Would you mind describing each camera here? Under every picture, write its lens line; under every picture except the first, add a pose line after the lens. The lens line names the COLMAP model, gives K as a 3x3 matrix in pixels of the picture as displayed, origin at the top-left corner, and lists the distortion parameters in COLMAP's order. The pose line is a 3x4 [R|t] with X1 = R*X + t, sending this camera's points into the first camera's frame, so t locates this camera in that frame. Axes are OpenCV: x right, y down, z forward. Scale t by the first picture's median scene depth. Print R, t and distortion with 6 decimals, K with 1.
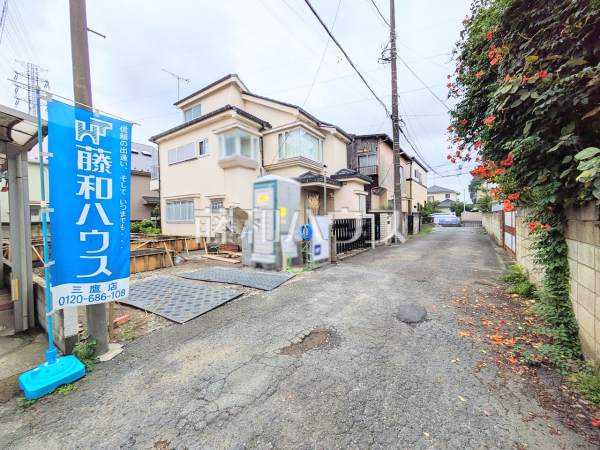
lens RADIAL K [[236.7, 0, 299.6], [0, 236.7, 222.9], [0, 0, 1]] dist [0.001919, 0.000905]
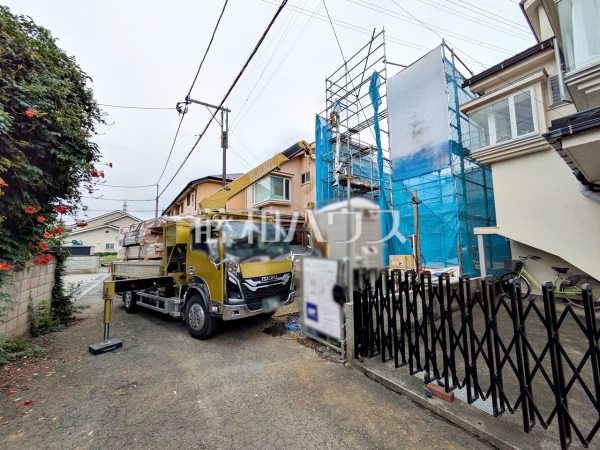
lens RADIAL K [[236.7, 0, 299.1], [0, 236.7, 223.4], [0, 0, 1]] dist [0.001919, 0.000905]
pose [[-0.359959, -0.075148, -0.929937, 0.435741], [-0.004788, 0.996886, -0.078705, -0.044930], [0.932956, -0.023878, -0.359198, 0.750913]]
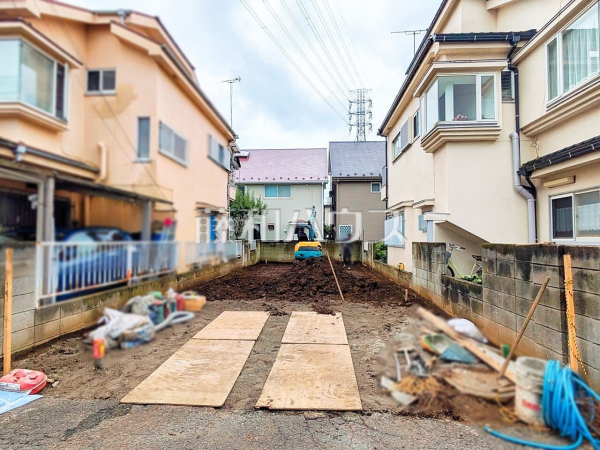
lens RADIAL K [[339.8, 0, 300.2], [0, 339.8, 225.9], [0, 0, 1]] dist [-0.001024, 0.001074]
pose [[0.504566, -0.015334, -0.863237, 0.215113], [-0.031091, 0.998871, -0.035915, -0.019716], [0.862813, 0.044960, 0.503520, 0.347642]]
